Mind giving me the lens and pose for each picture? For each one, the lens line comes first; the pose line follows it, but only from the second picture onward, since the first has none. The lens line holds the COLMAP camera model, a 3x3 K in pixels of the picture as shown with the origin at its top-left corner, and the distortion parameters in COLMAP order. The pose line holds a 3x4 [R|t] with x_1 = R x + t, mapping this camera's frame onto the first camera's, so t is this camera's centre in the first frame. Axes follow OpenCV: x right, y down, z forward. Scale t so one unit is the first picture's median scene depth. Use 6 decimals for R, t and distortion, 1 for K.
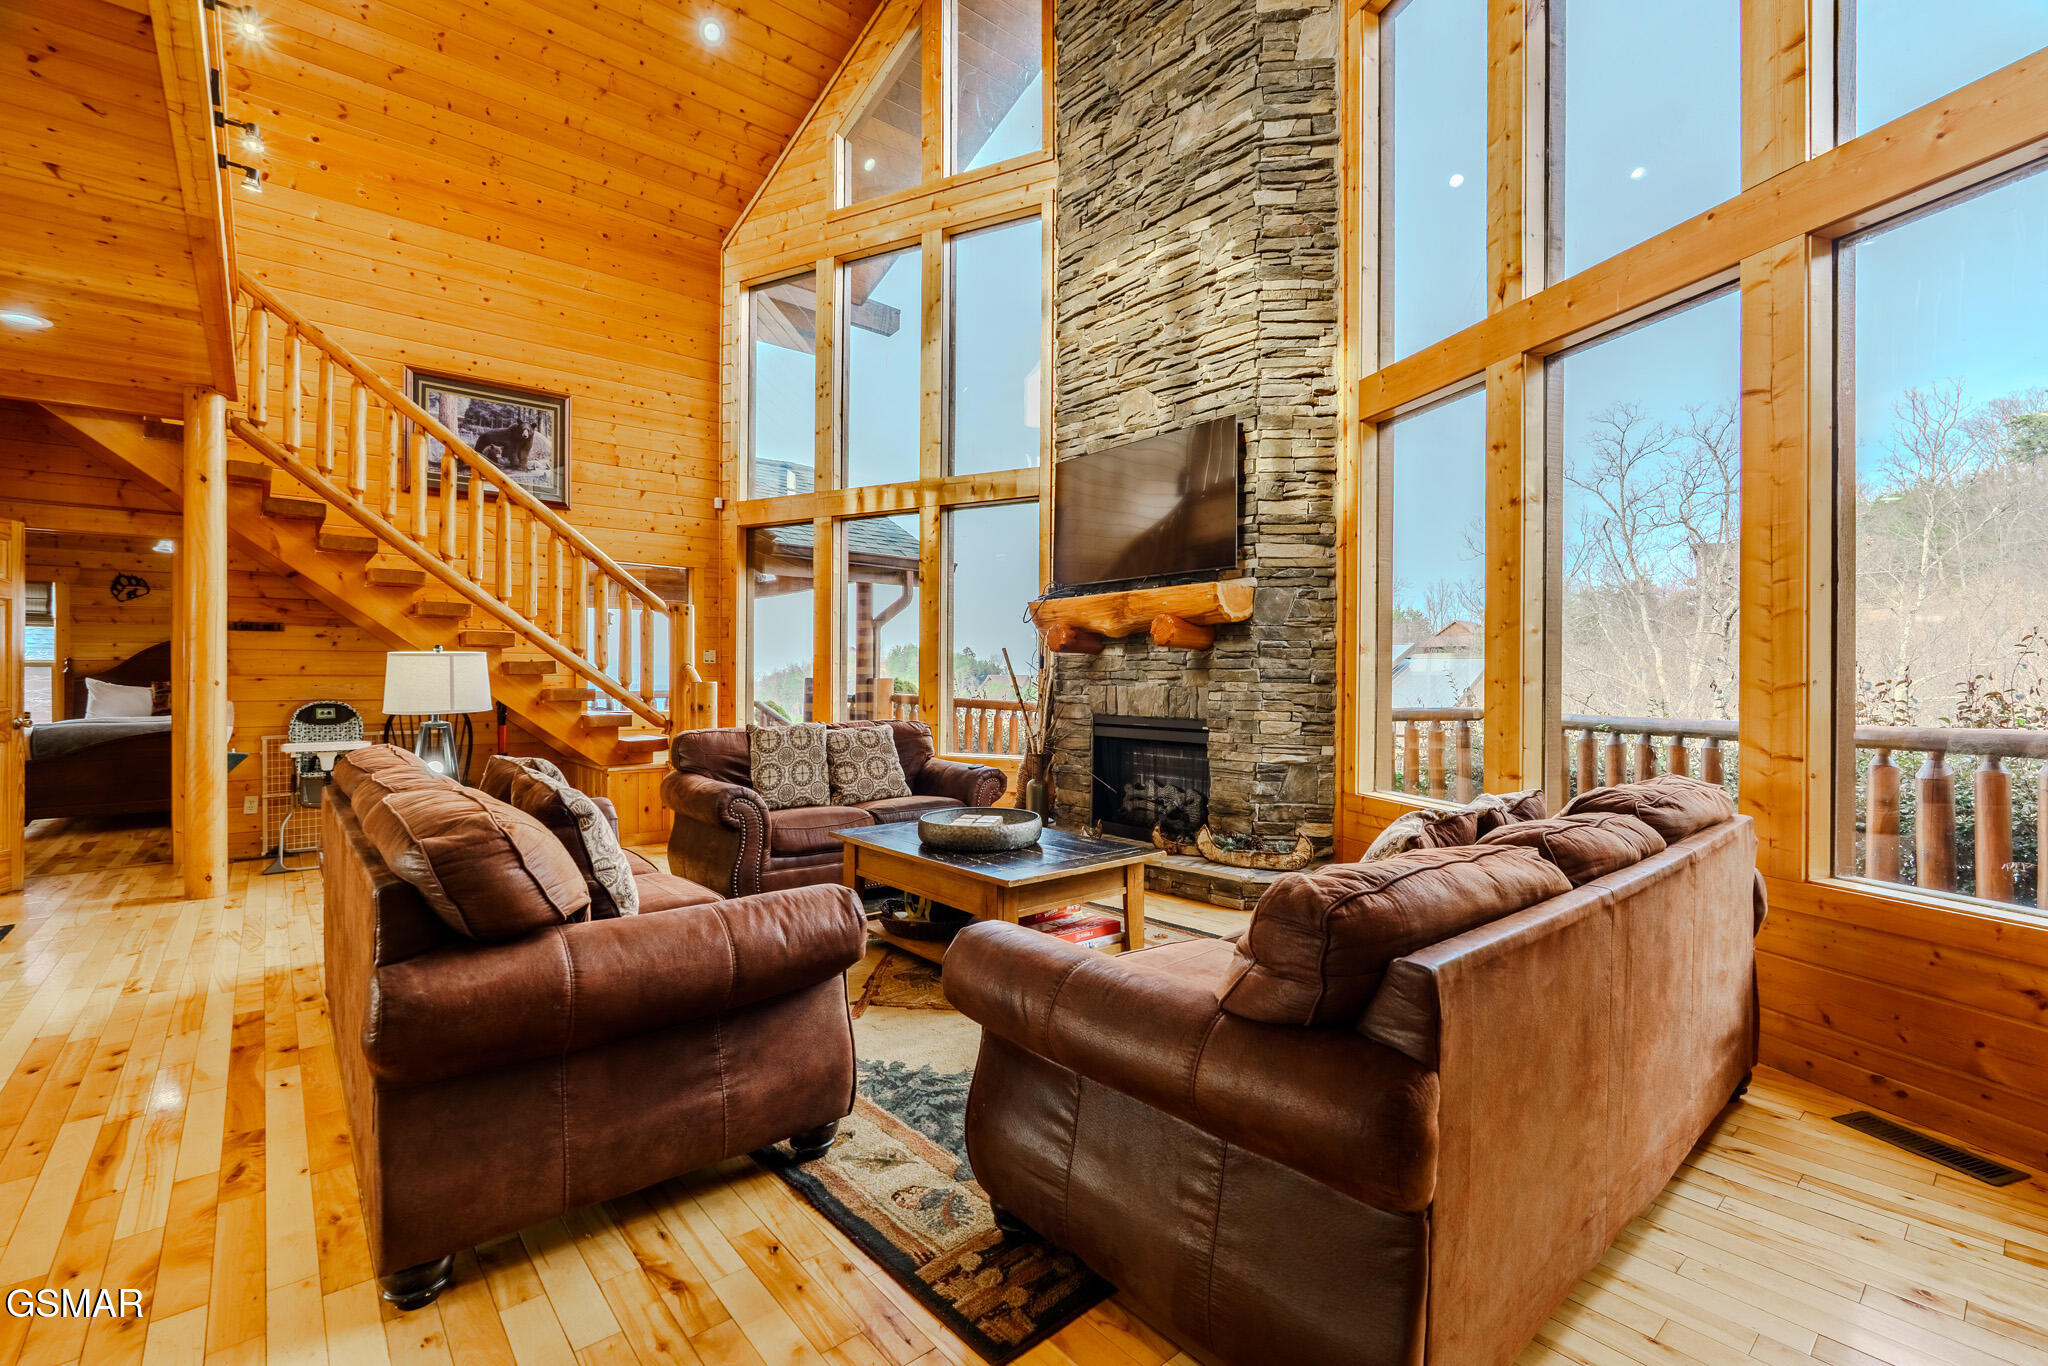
lens RADIAL K [[906.7, 0, 1016.9], [0, 906.7, 676.2], [0, 0, 1]] dist [-0.004983, 0.000564]
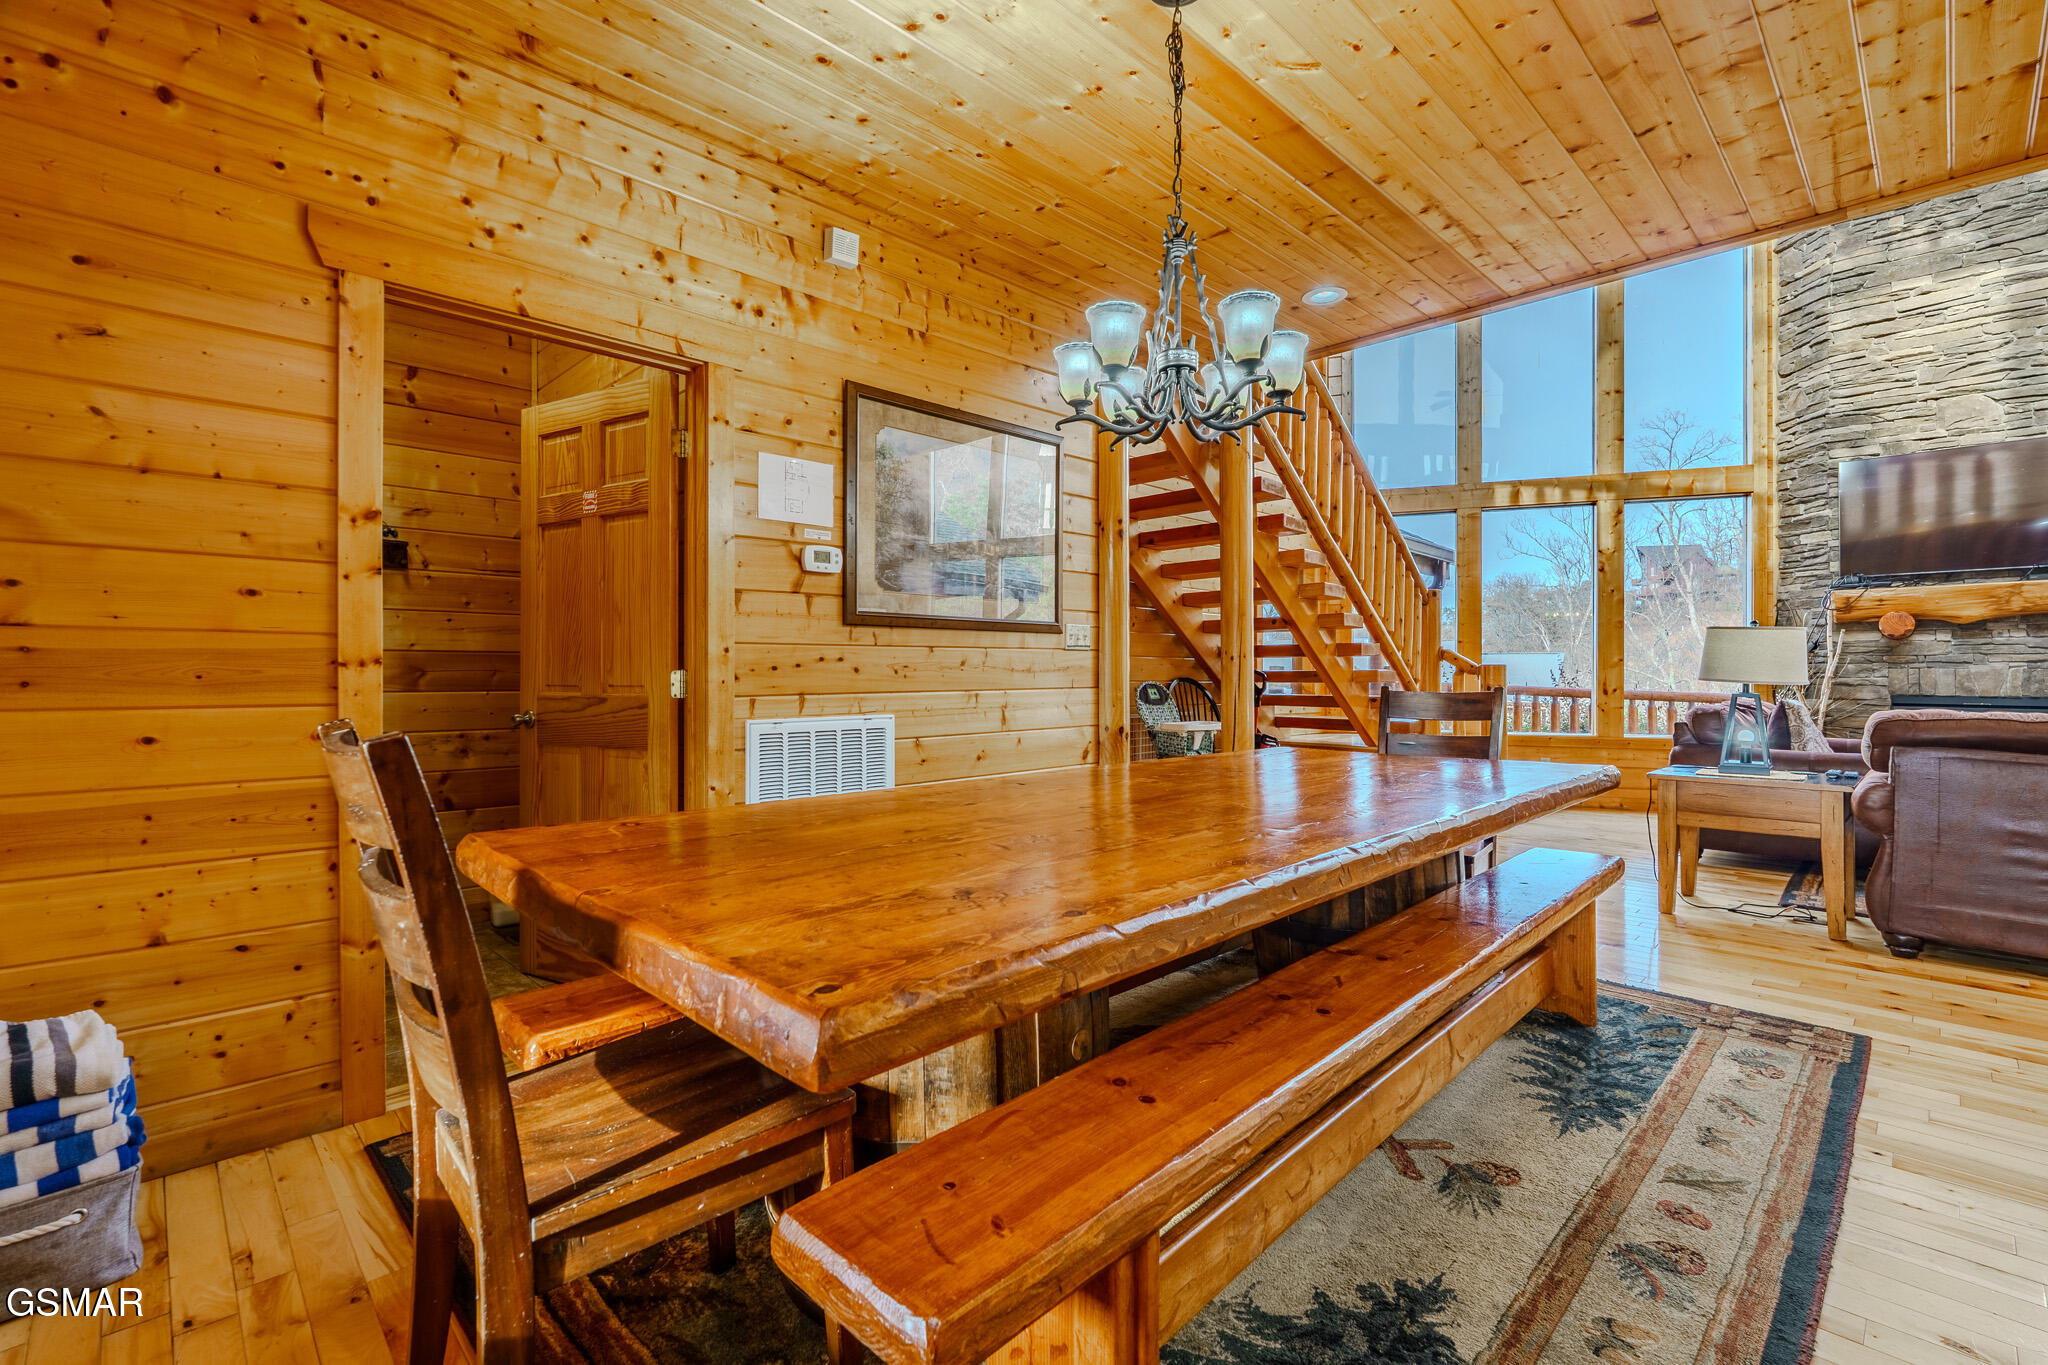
lens RADIAL K [[906.7, 0, 995.4], [0, 906.7, 672.9], [0, 0, 1]] dist [-0.004983, 0.000564]
pose [[0.997227, 0.003799, 0.074320, -1.236166], [-0.003649, 0.999991, -0.002151, 0.025743], [-0.074328, 0.001874, 0.997232, 0.006468]]
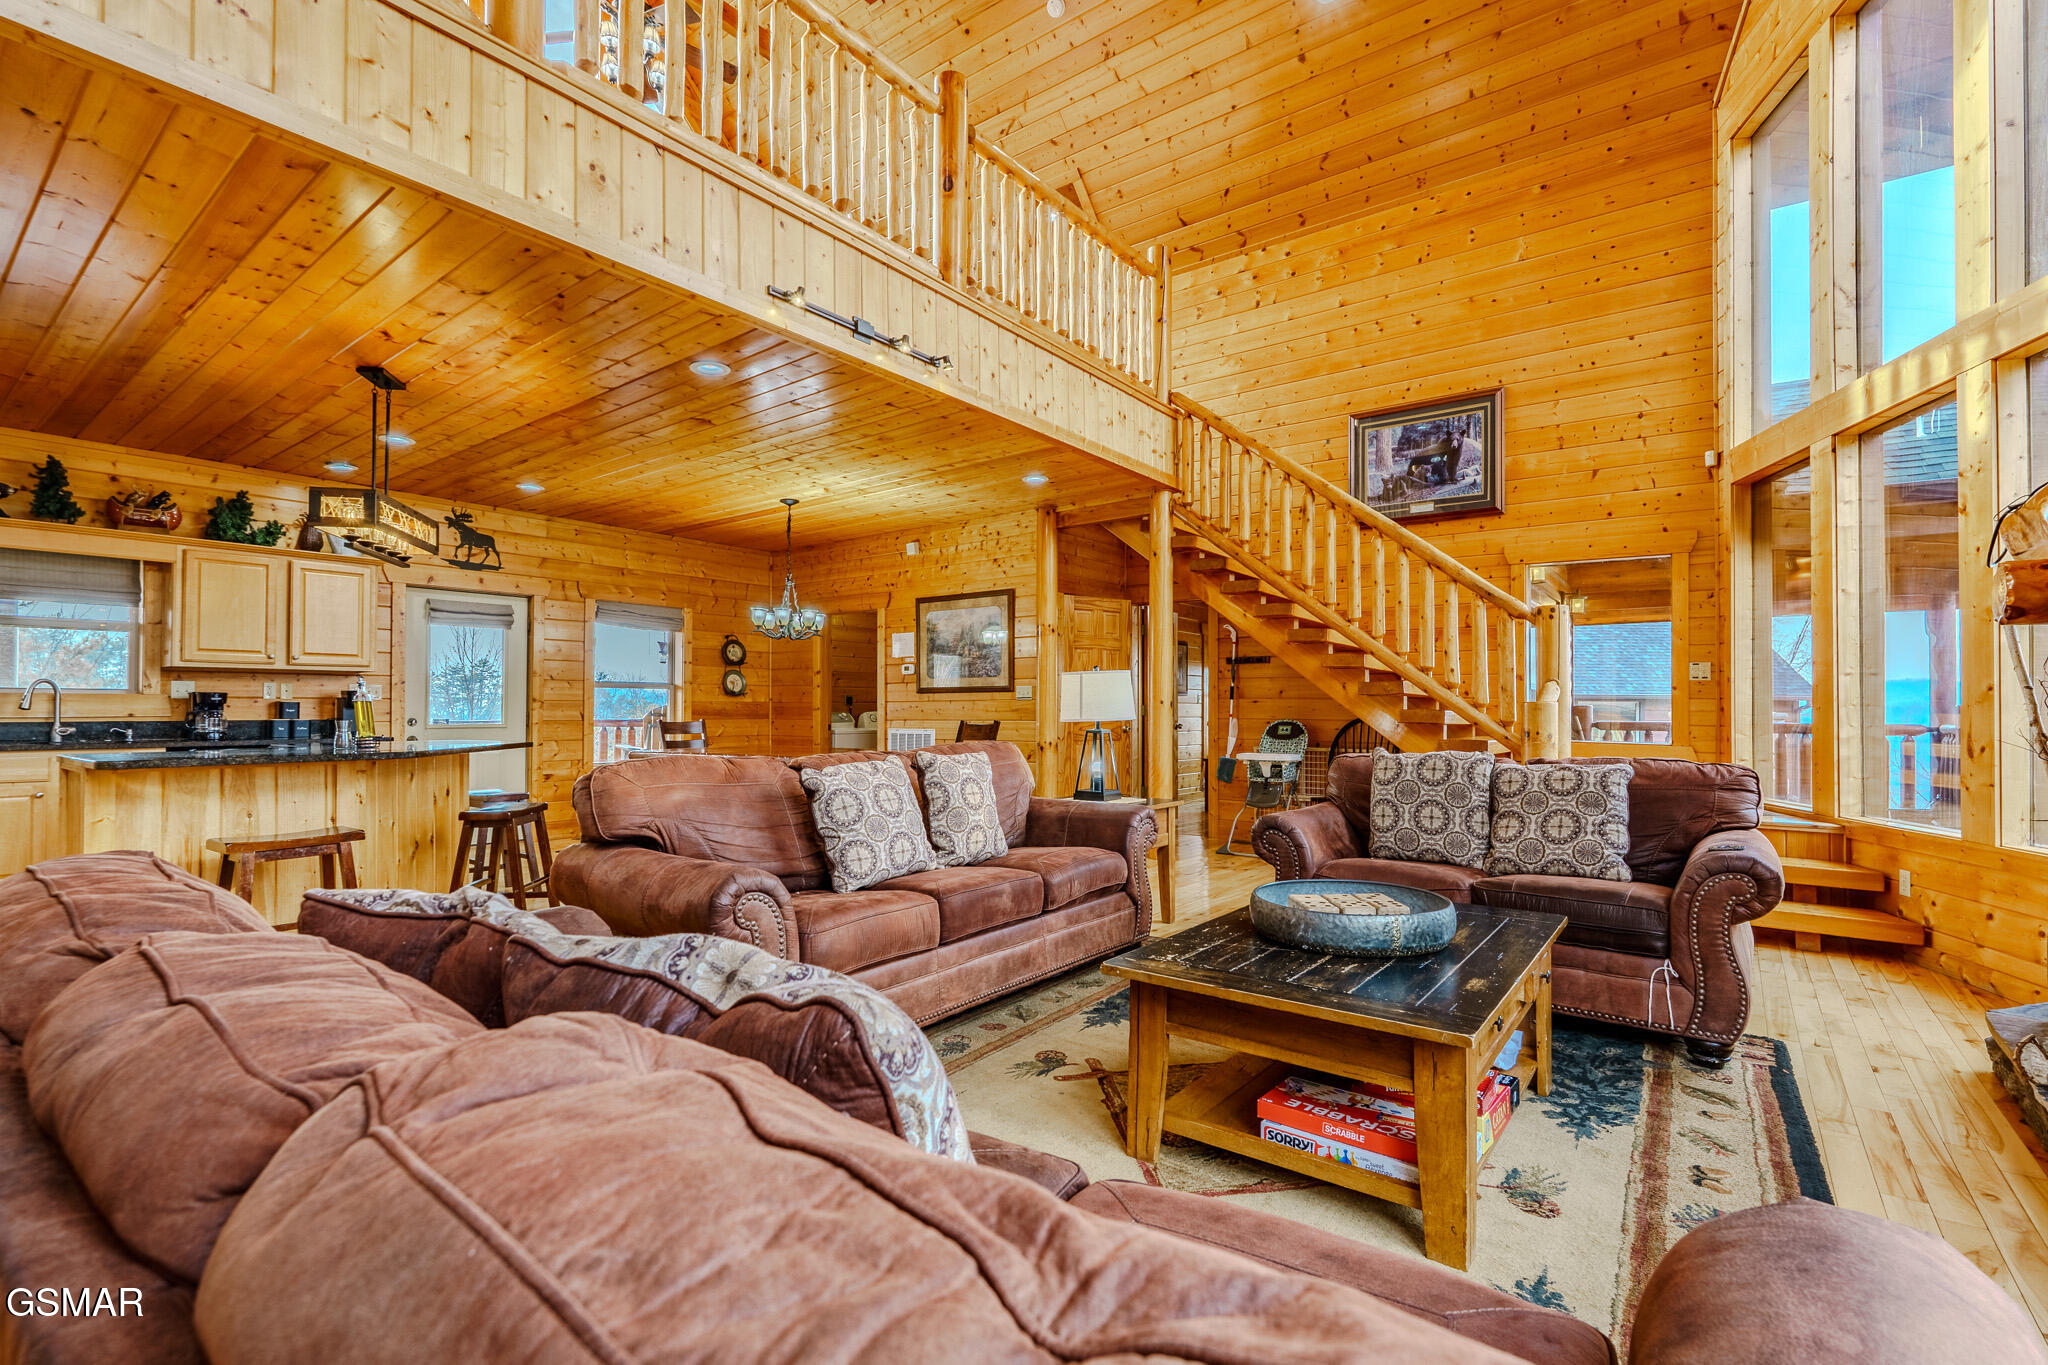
lens RADIAL K [[906.7, 0, 996.3], [0, 906.7, 692.0], [0, 0, 1]] dist [-0.004983, 0.000564]
pose [[0.214860, -0.016602, -0.976504, 0.391886], [-0.003142, 0.999839, -0.017690, 0.016527], [0.976640, 0.006868, 0.214773, 0.455727]]
